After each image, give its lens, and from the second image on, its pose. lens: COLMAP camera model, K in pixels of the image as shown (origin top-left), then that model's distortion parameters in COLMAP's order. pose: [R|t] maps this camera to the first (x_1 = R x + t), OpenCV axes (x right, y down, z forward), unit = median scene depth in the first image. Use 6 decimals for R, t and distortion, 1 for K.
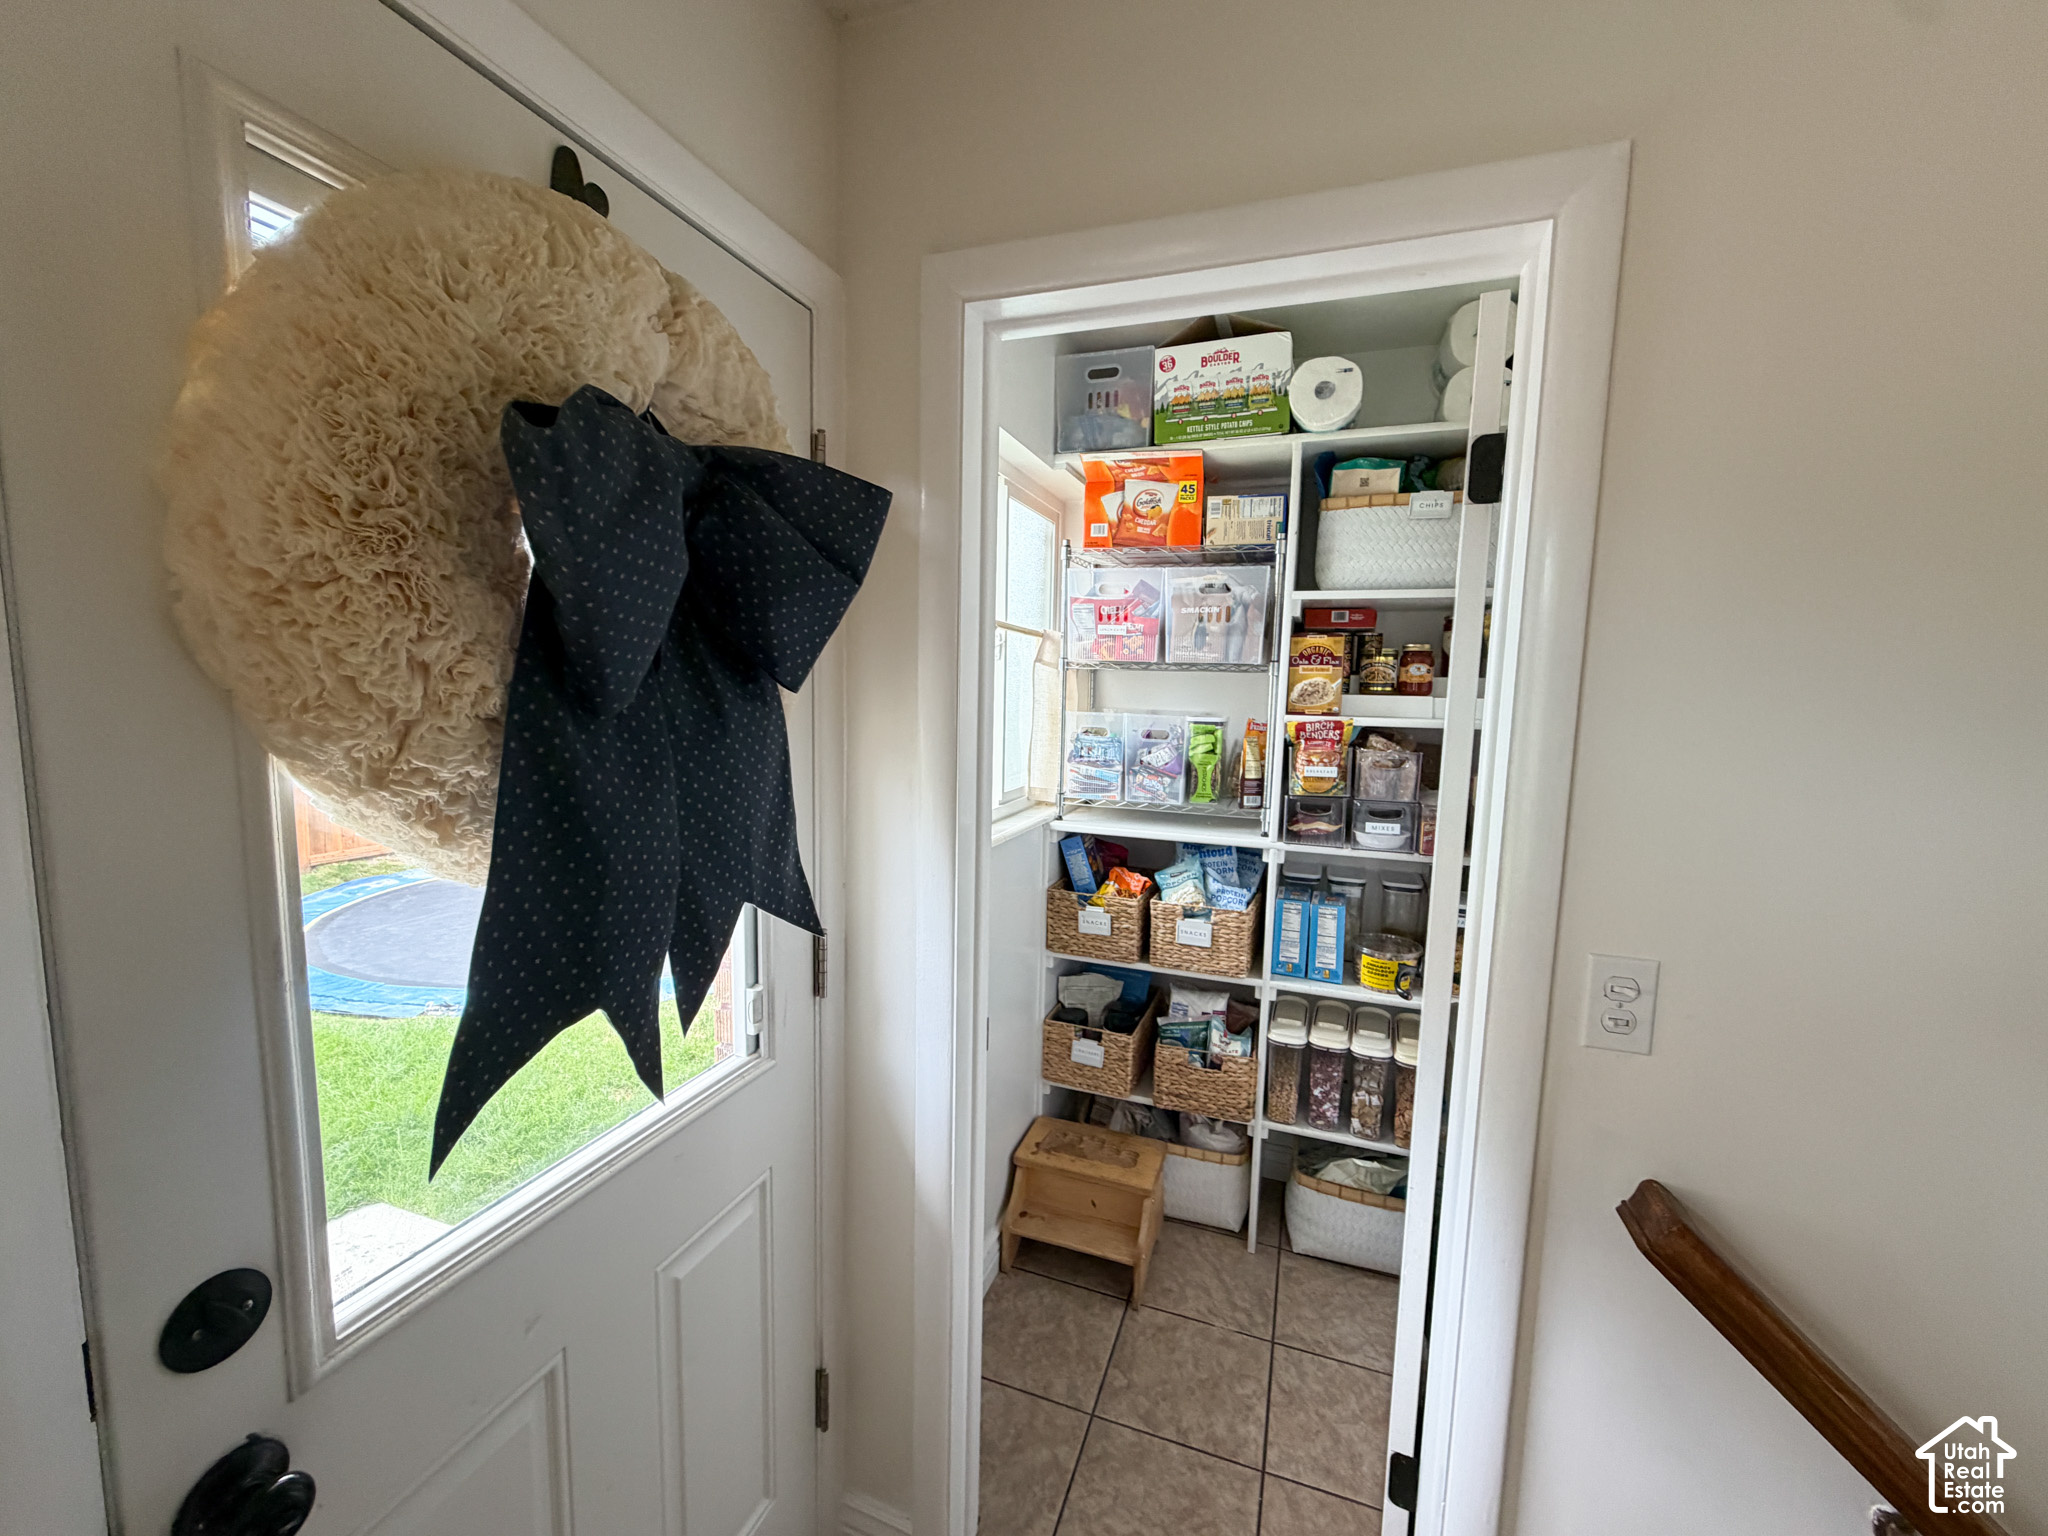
lens RADIAL K [[825.1, 0, 1024.0], [0, 825.1, 768.0], [0, 0, 1]] dist [-0.001742, -0.000119]
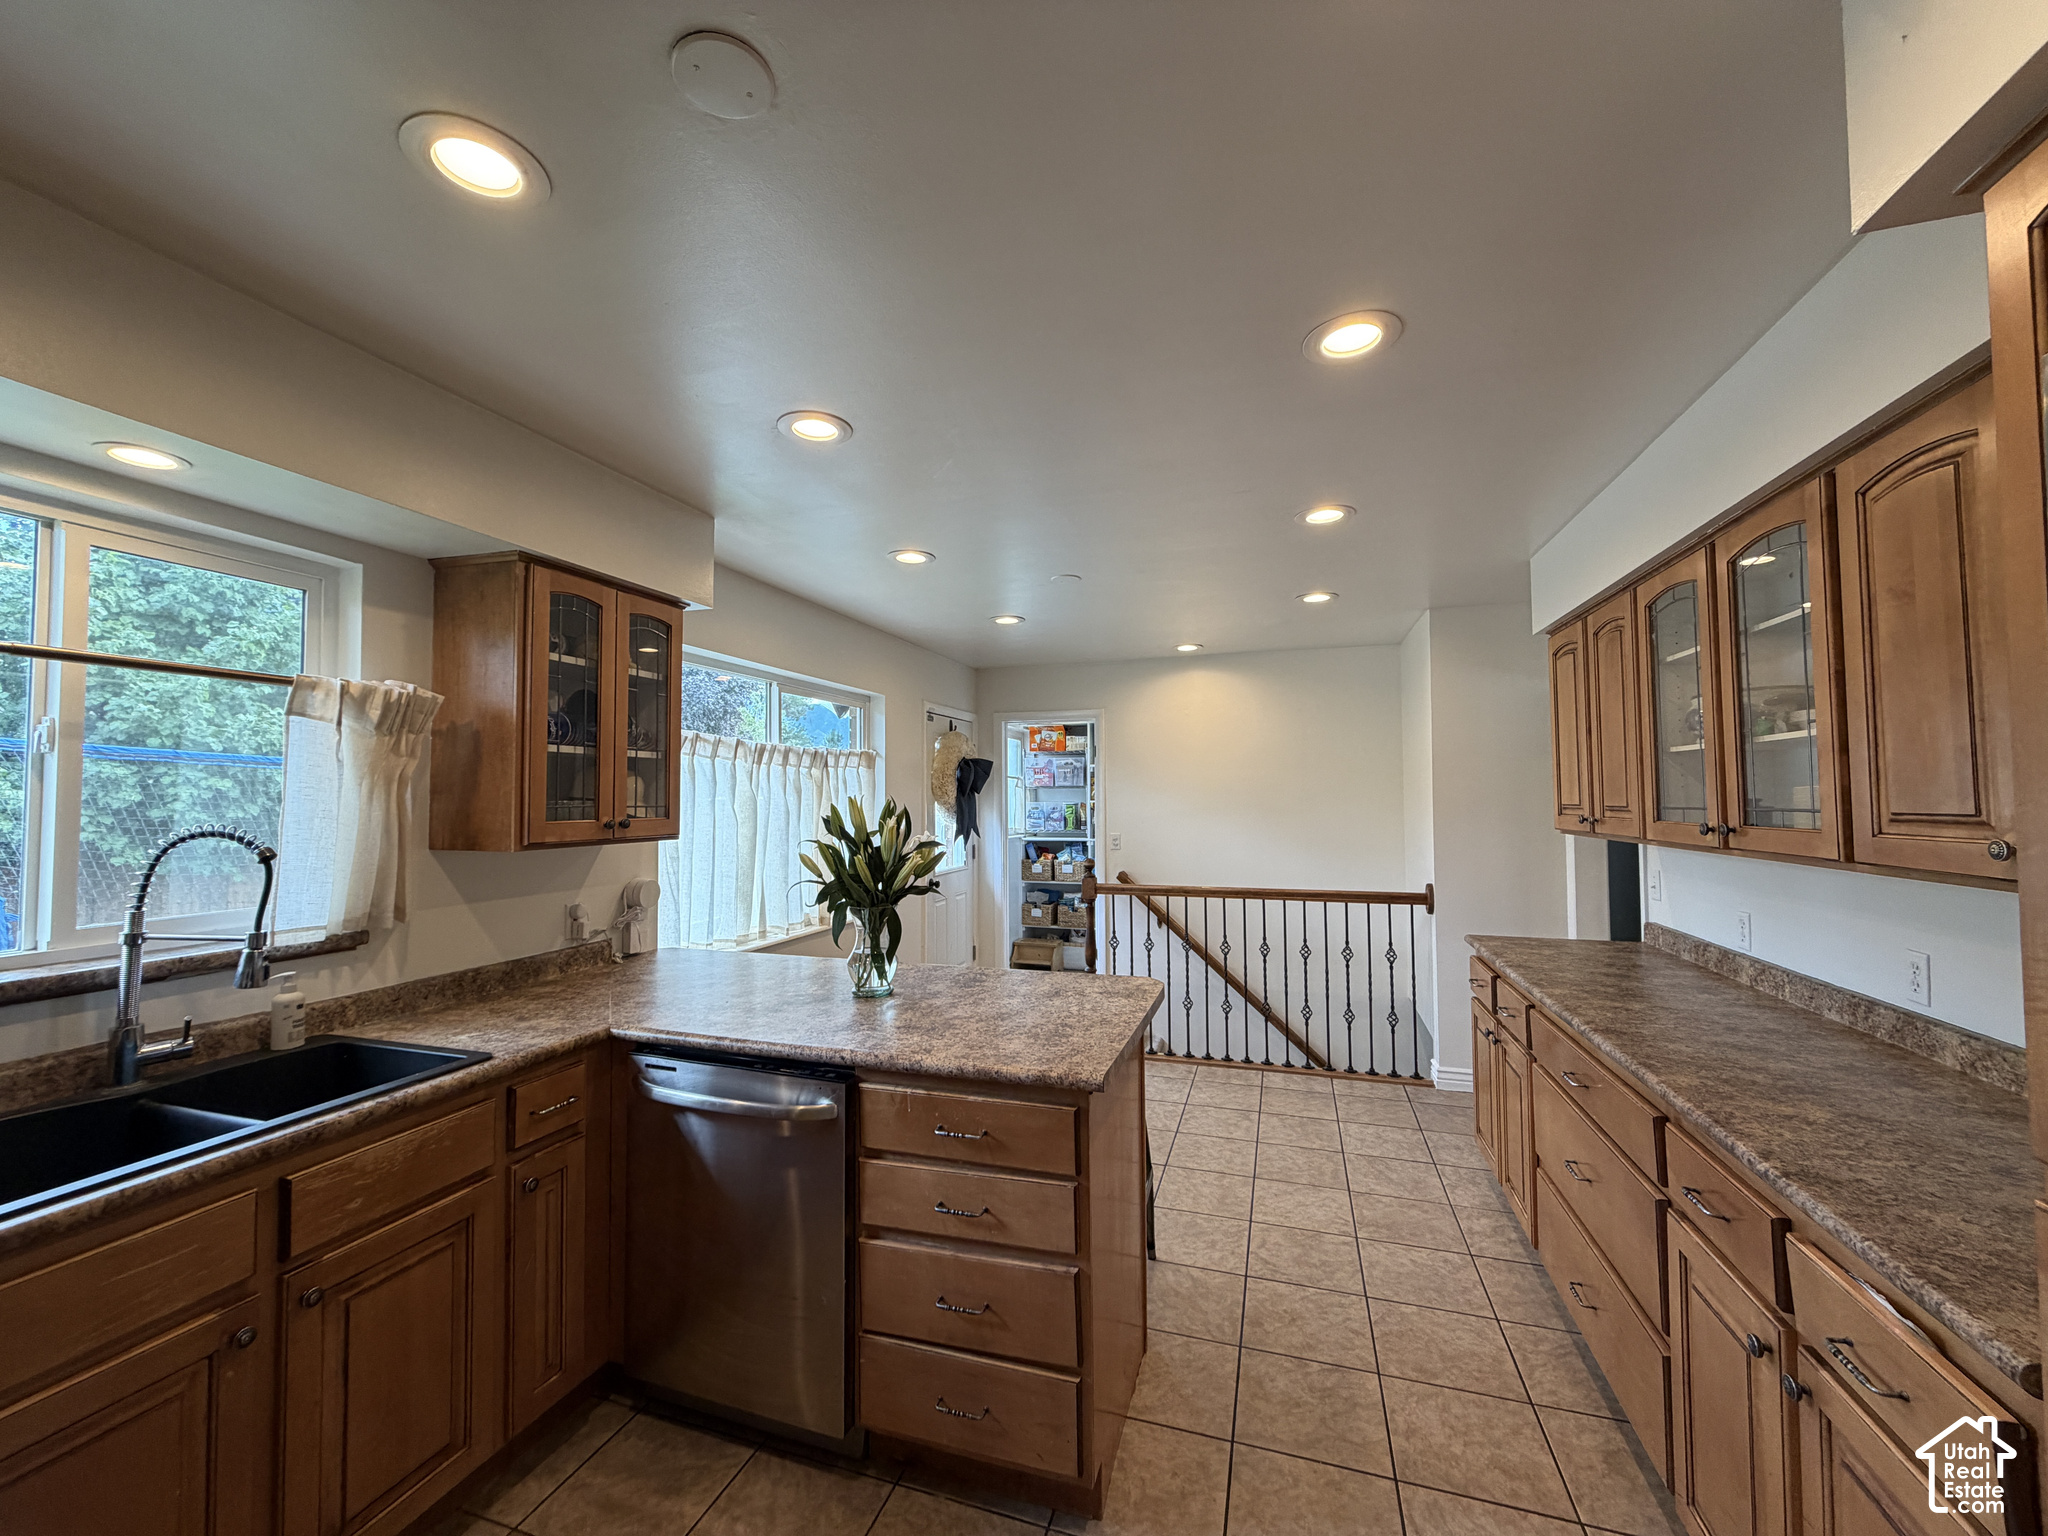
lens RADIAL K [[825.1, 0, 1024.0], [0, 825.1, 768.0], [0, 0, 1]] dist [-0.001742, -0.000119]
pose [[0.998867, -0.027605, 0.038756, -0.075884], [0.032788, 0.989578, -0.140213, 0.248109], [-0.034481, 0.141325, 0.989363, -2.168998]]
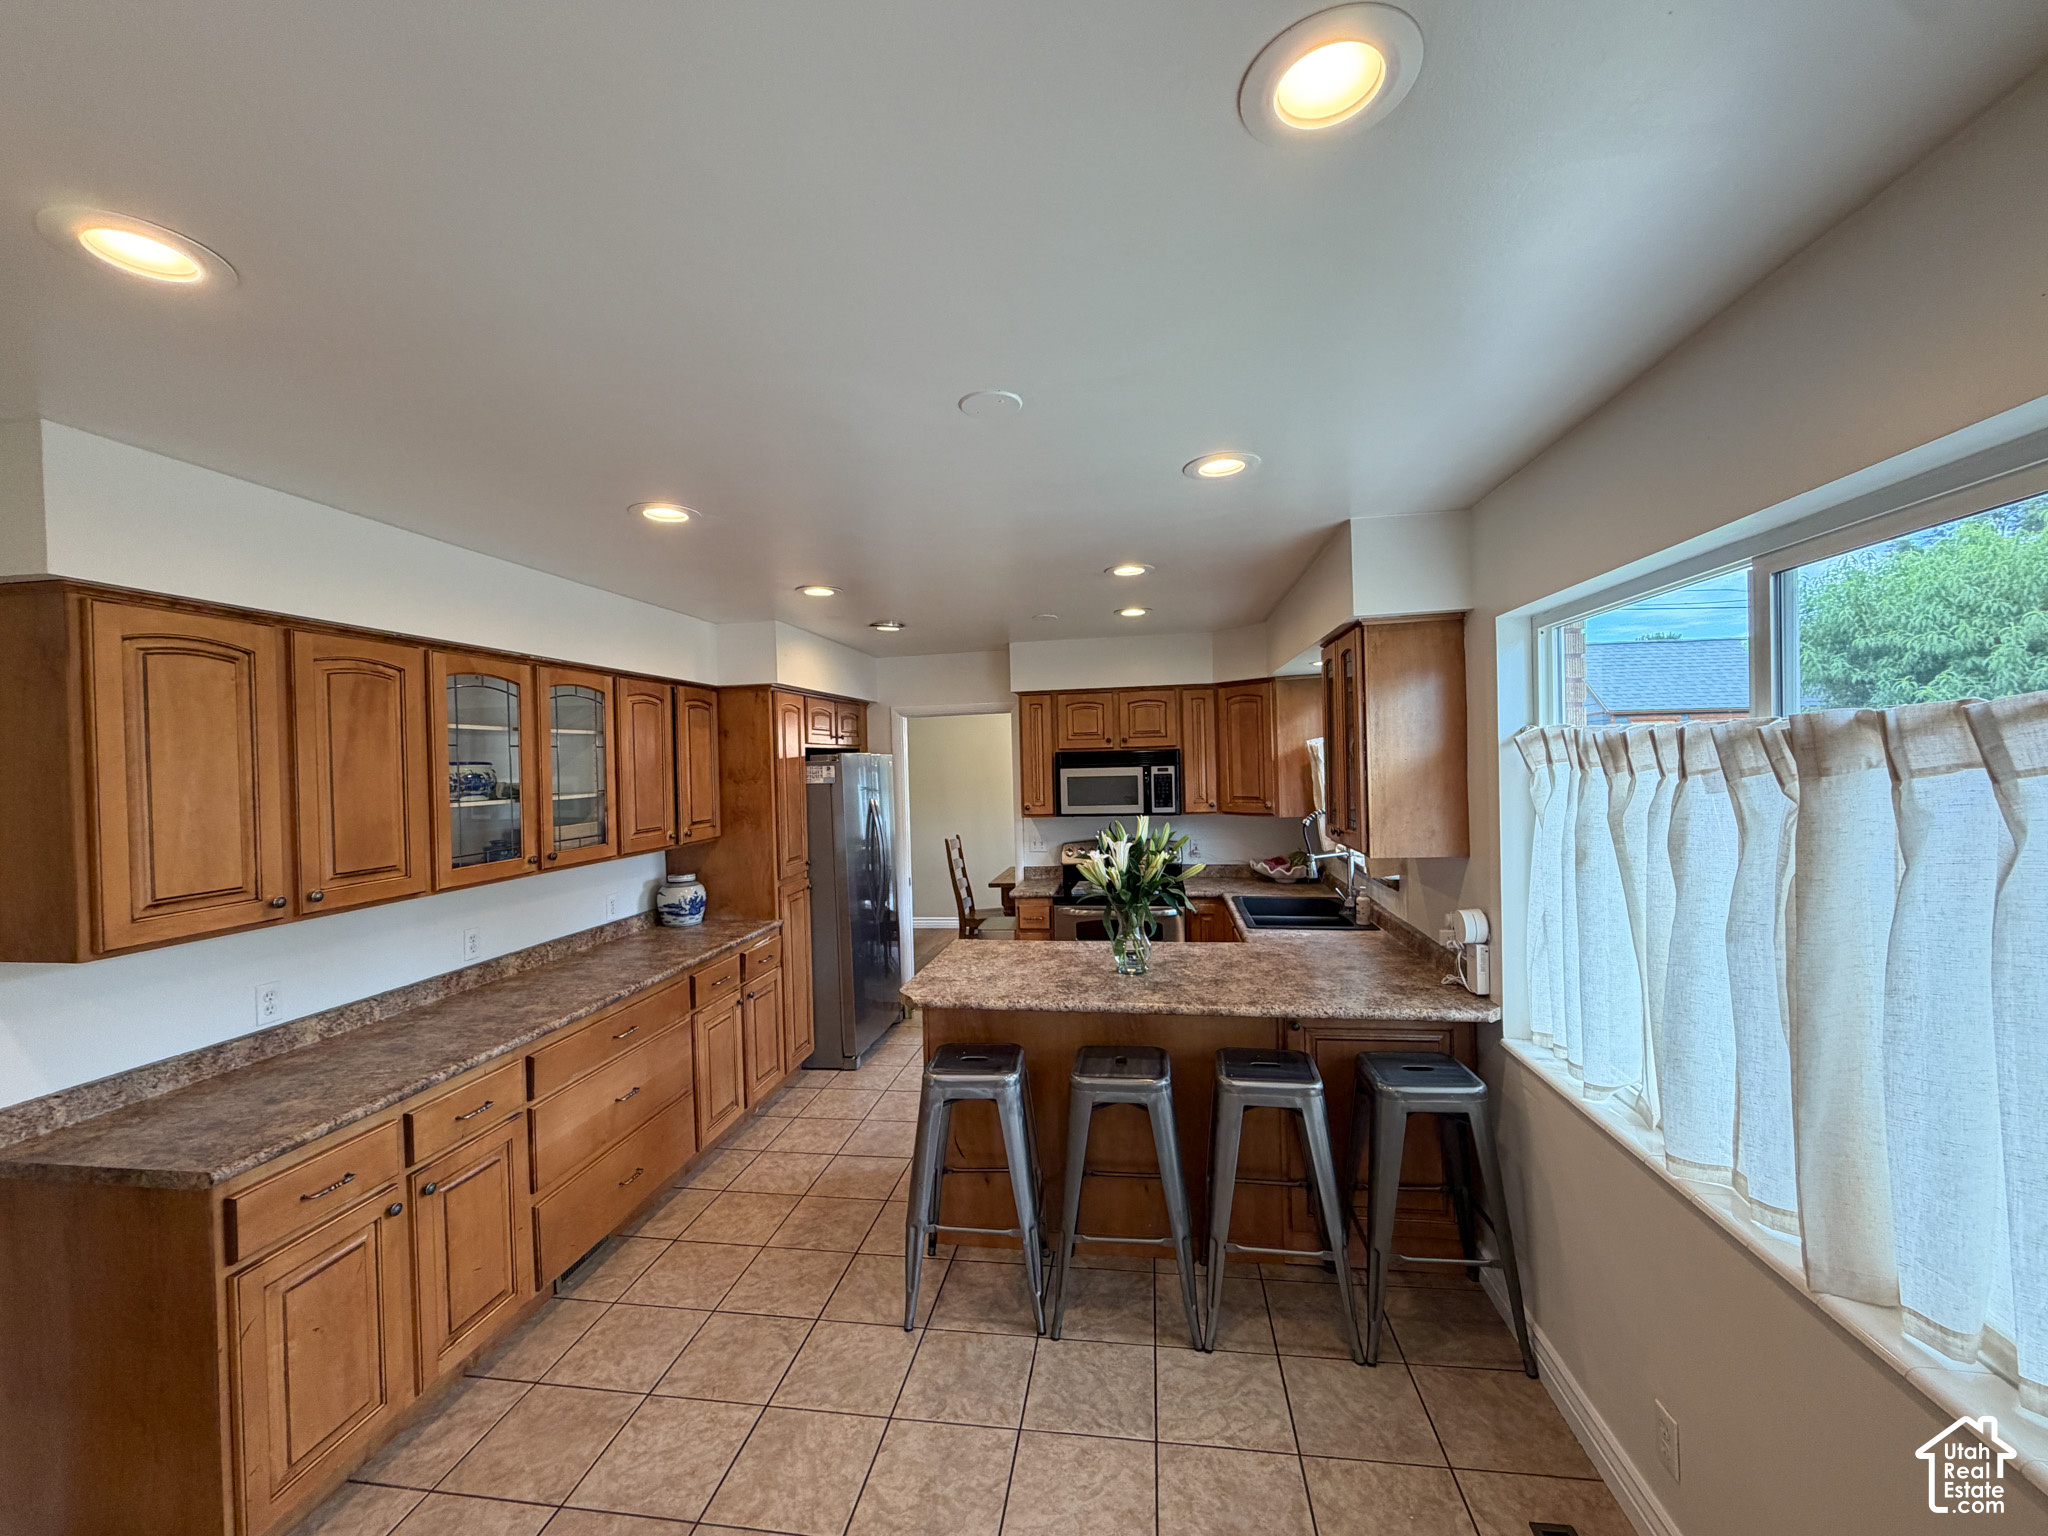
lens RADIAL K [[825.1, 0, 1024.0], [0, 825.1, 768.0], [0, 0, 1]] dist [-0.001742, -0.000119]
pose [[-0.980938, 0.005258, -0.194250, 0.765971], [-0.016955, 0.993506, 0.112512, -0.820294], [0.193580, 0.113660, -0.974478, 4.987246]]
